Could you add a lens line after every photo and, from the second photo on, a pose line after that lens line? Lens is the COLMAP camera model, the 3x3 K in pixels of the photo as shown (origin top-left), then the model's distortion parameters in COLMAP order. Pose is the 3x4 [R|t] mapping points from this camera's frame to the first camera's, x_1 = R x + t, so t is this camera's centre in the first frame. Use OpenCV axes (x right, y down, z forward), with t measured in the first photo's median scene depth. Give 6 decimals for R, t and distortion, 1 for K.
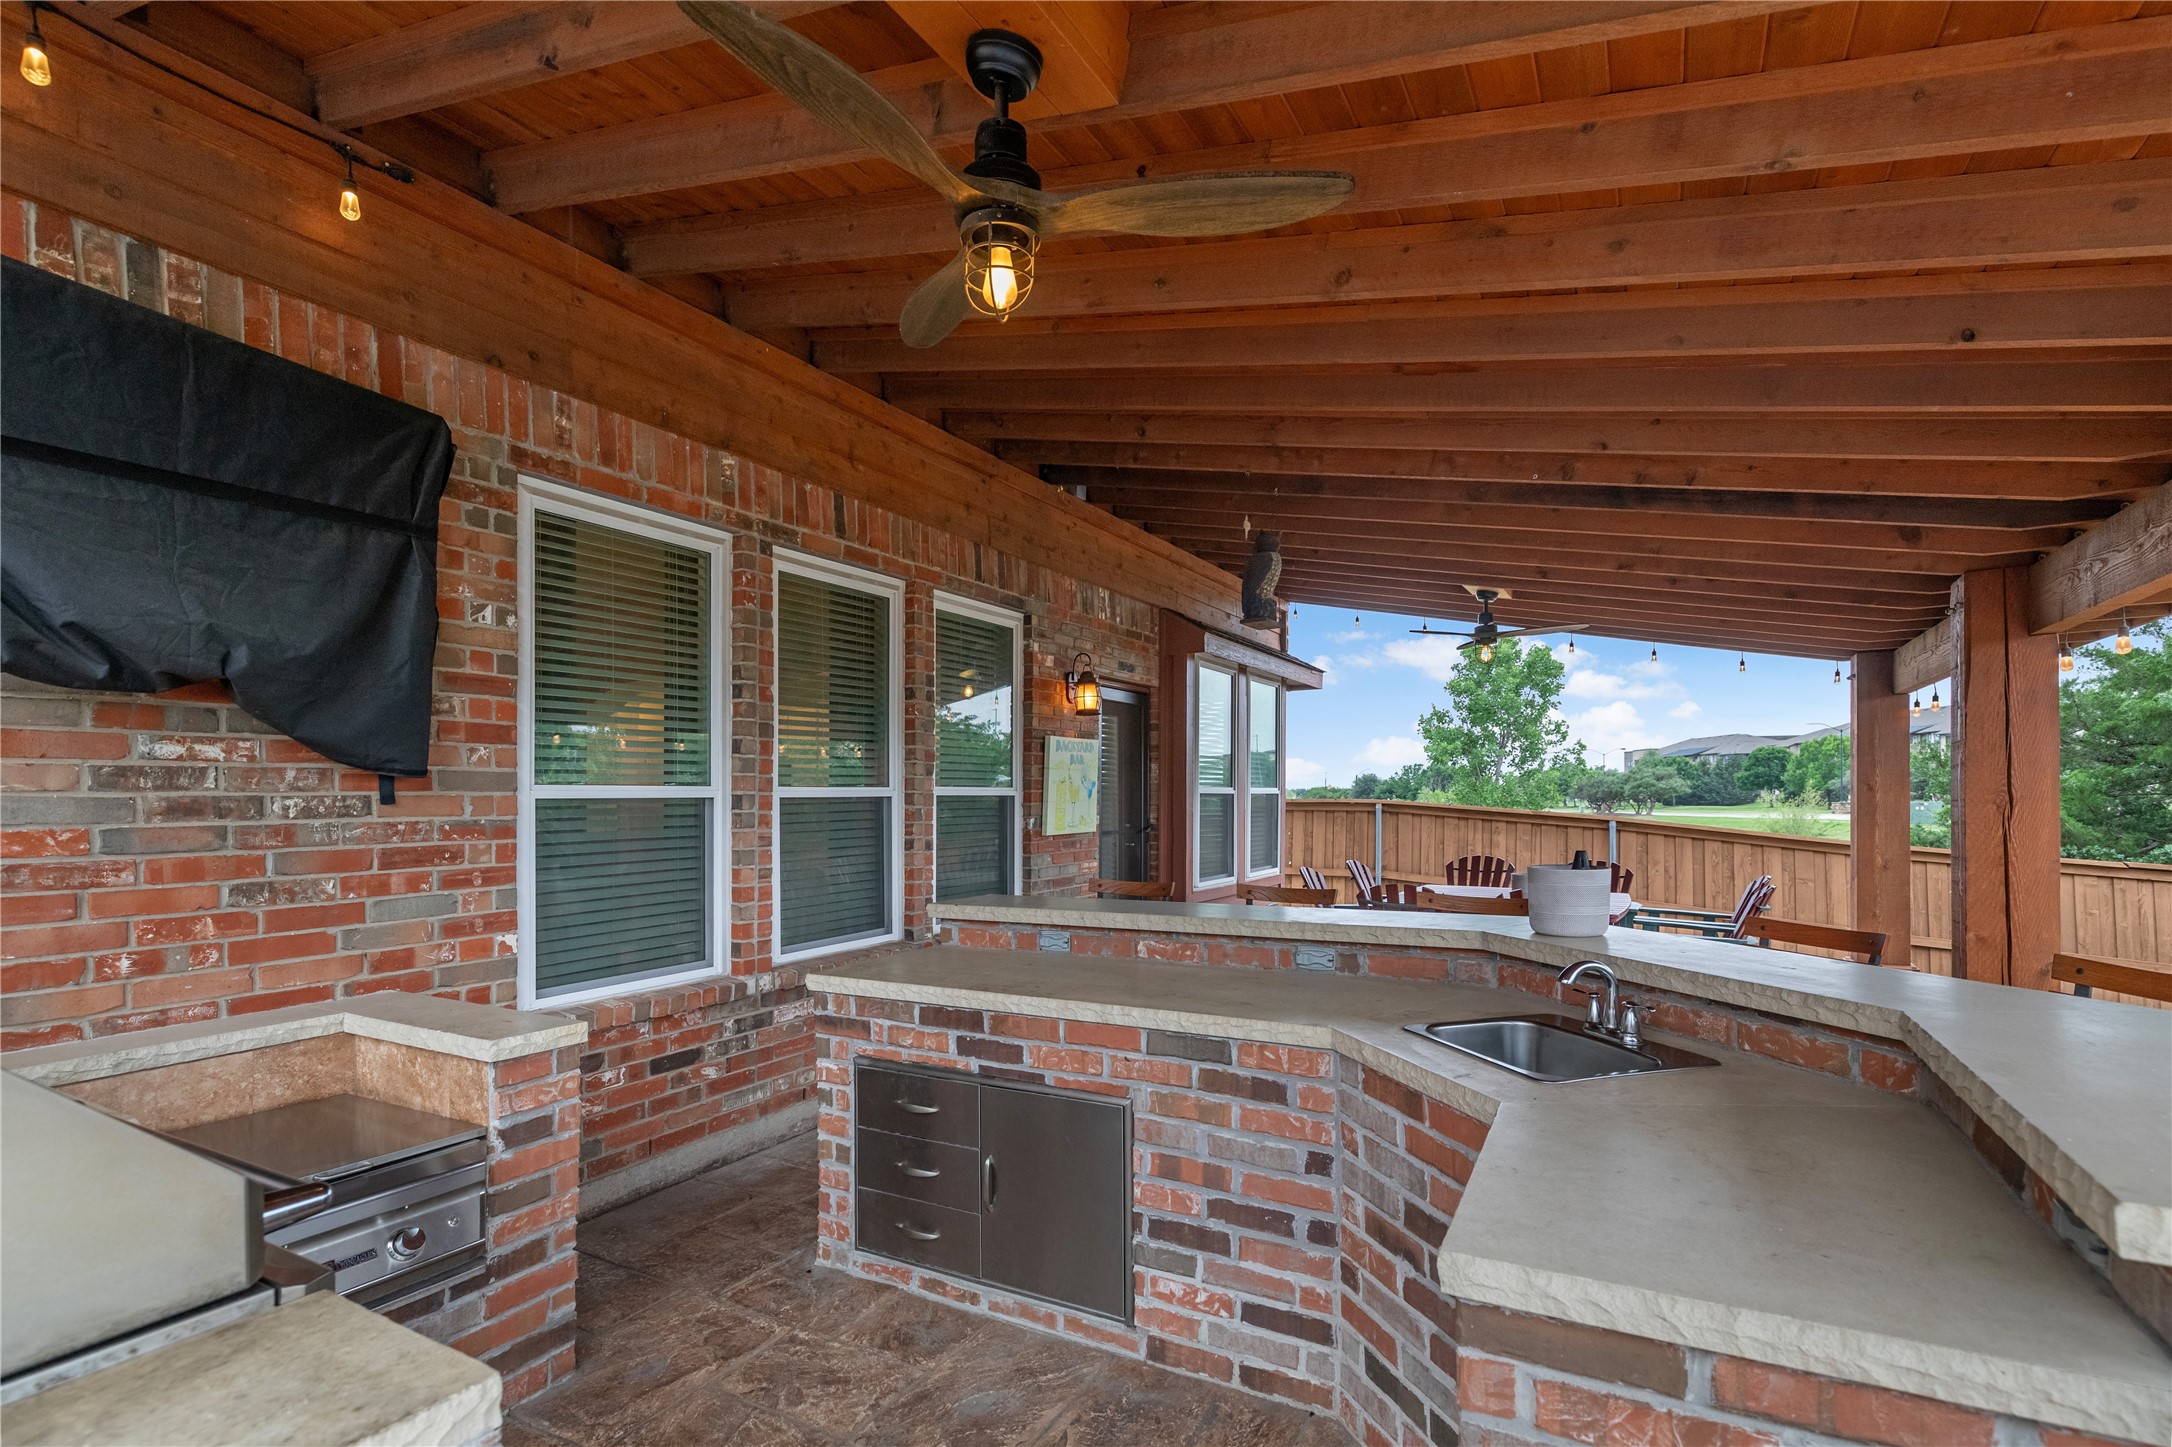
lens RADIAL K [[1014.7, 0, 1084.4], [0, 1014.7, 788.3], [0, 0, 1]] dist [0.003627, 0.000156]
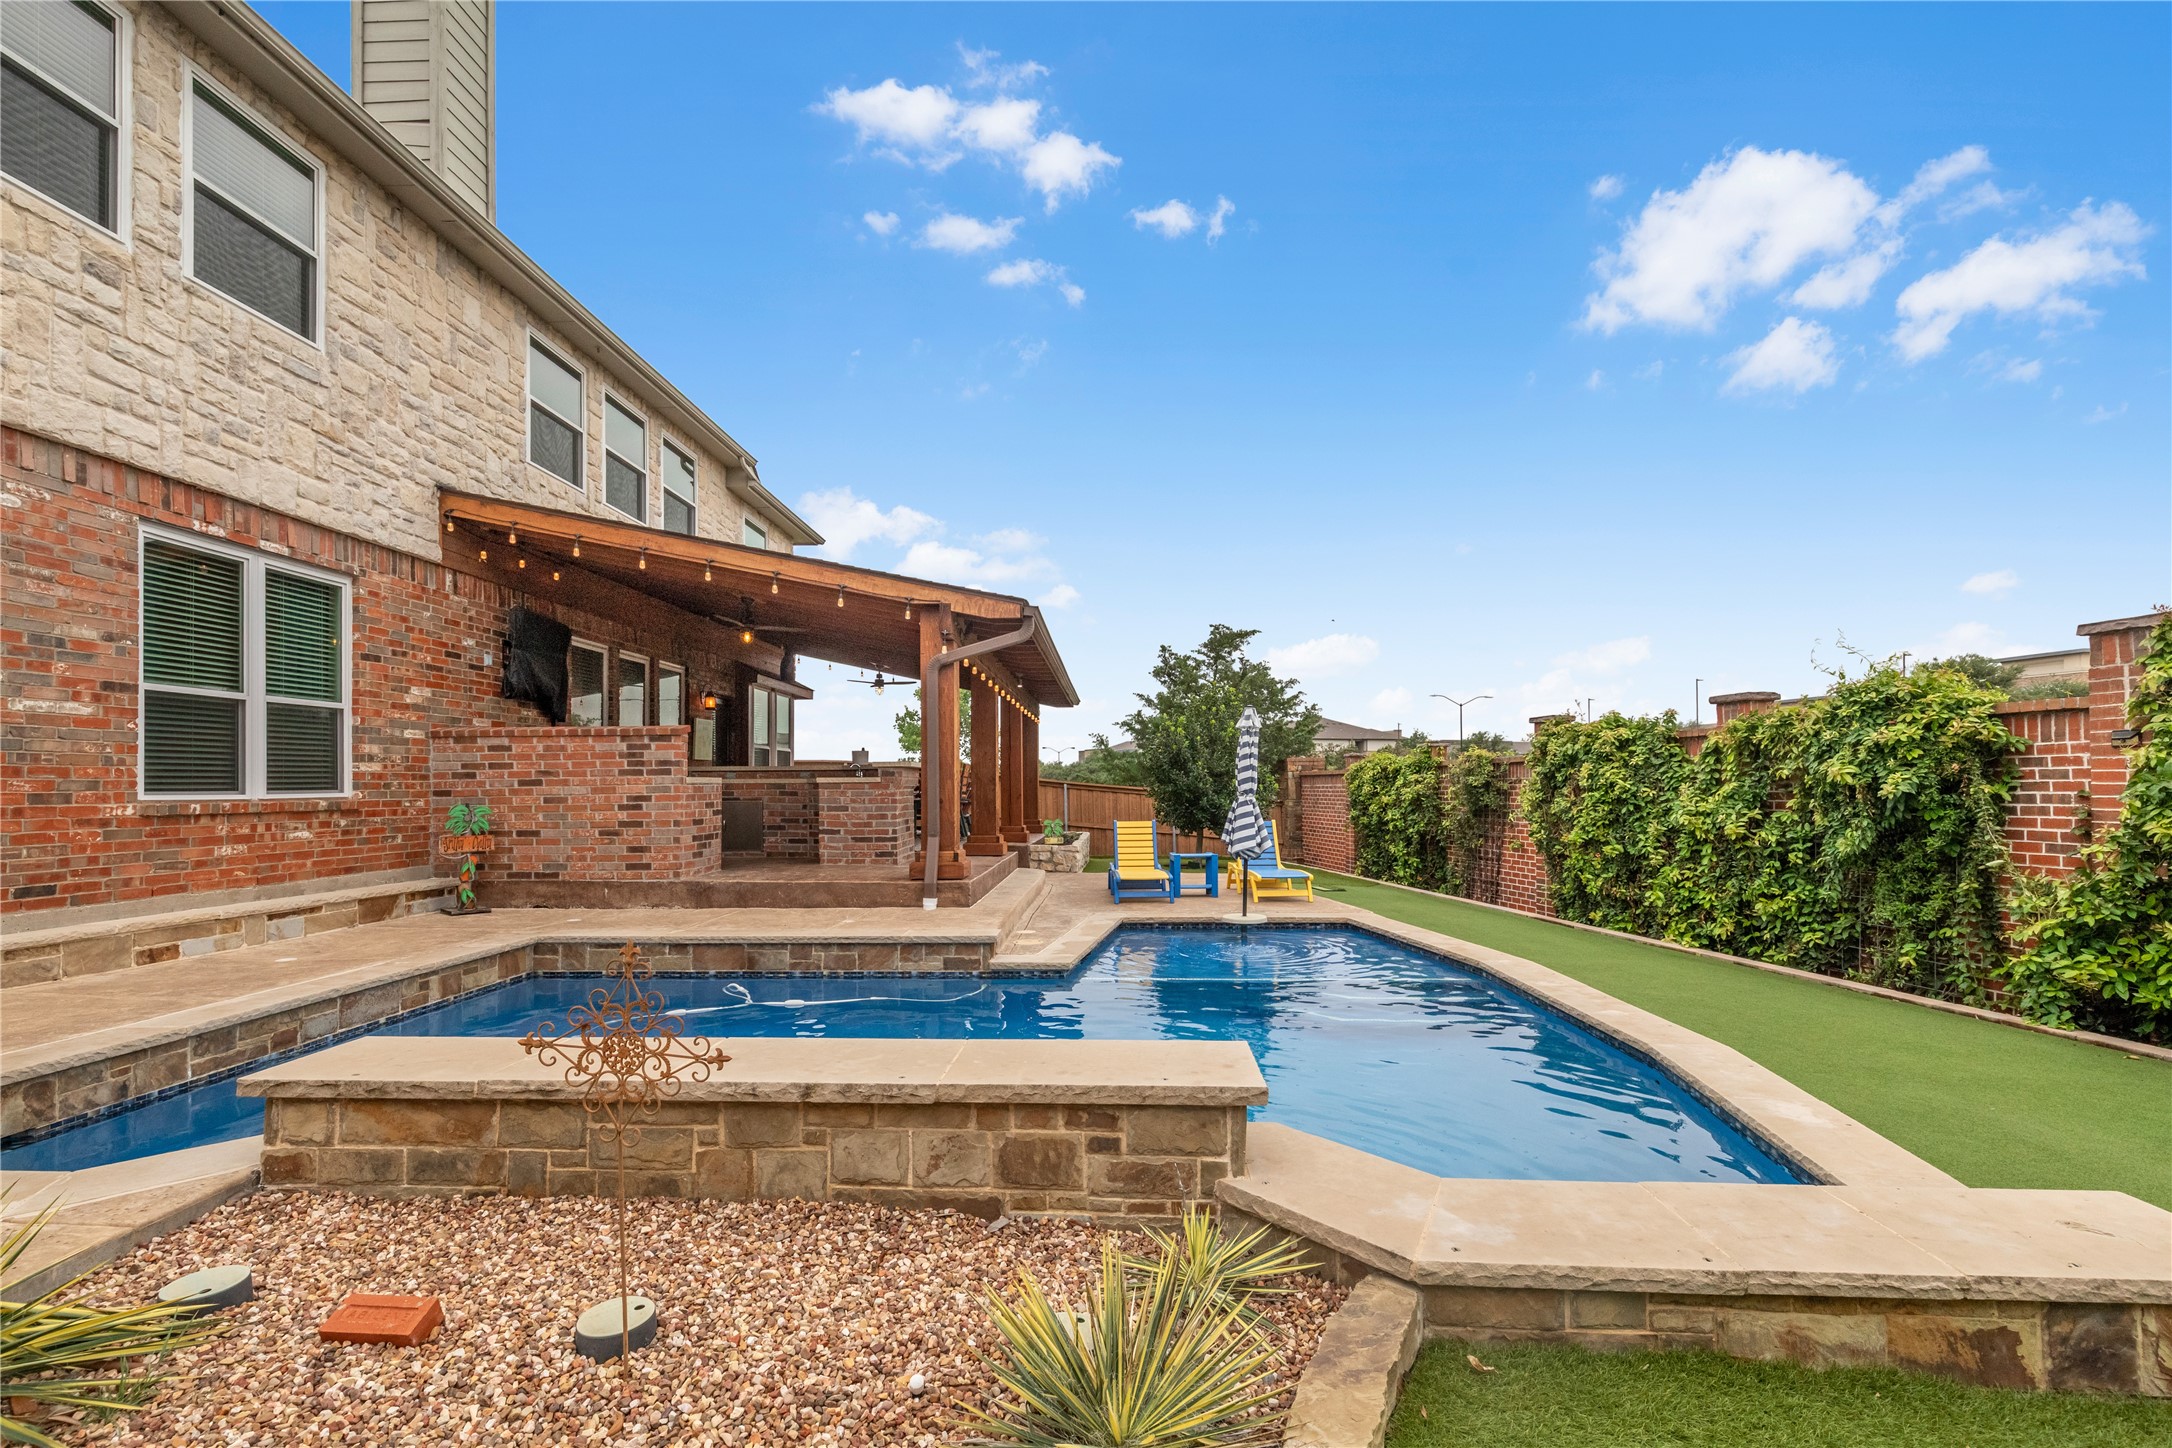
lens RADIAL K [[996.8, 0, 1085.0], [0, 996.8, 762.7], [0, 0, 1]] dist [0.002947, -0.000243]
pose [[0.882263, 0.007222, 0.470702, -0.757484], [0.002731, 0.999787, -0.020460, 0.243053], [-0.470750, 0.019337, 0.882055, -3.479506]]
